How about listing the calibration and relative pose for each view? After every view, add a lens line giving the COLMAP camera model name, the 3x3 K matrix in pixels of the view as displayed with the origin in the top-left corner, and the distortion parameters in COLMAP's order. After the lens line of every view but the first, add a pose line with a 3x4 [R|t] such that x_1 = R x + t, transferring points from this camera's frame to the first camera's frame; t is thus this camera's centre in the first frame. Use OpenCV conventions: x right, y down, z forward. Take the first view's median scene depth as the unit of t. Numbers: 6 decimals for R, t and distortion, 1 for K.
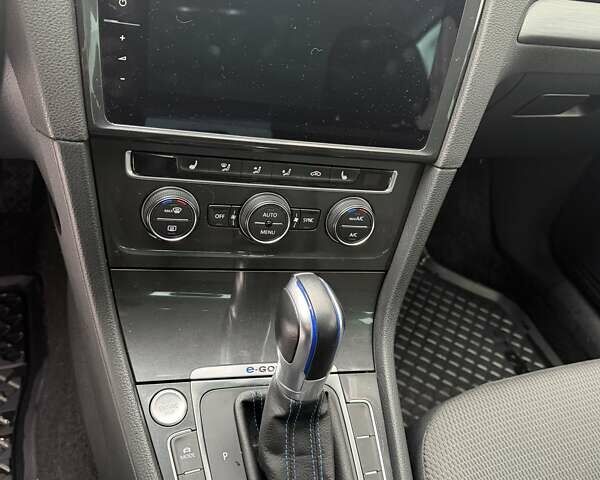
lens RADIAL K [[604.7, 0, 291.7], [0, 604.7, 240.6], [0, 0, 1]] dist [0.172896, -0.401704]
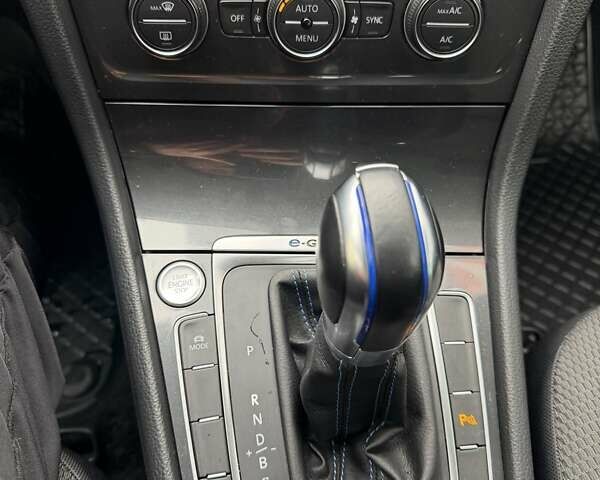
lens RADIAL K [[604.7, 0, 291.7], [0, 604.7, 240.6], [0, 0, 1]] dist [0.172896, -0.401704]
pose [[0.954170, 0.030765, -0.297678, 0.149213], [0.015814, 0.988129, 0.152813, 0.099982], [0.298846, -0.150517, 0.942356, 0.319135]]
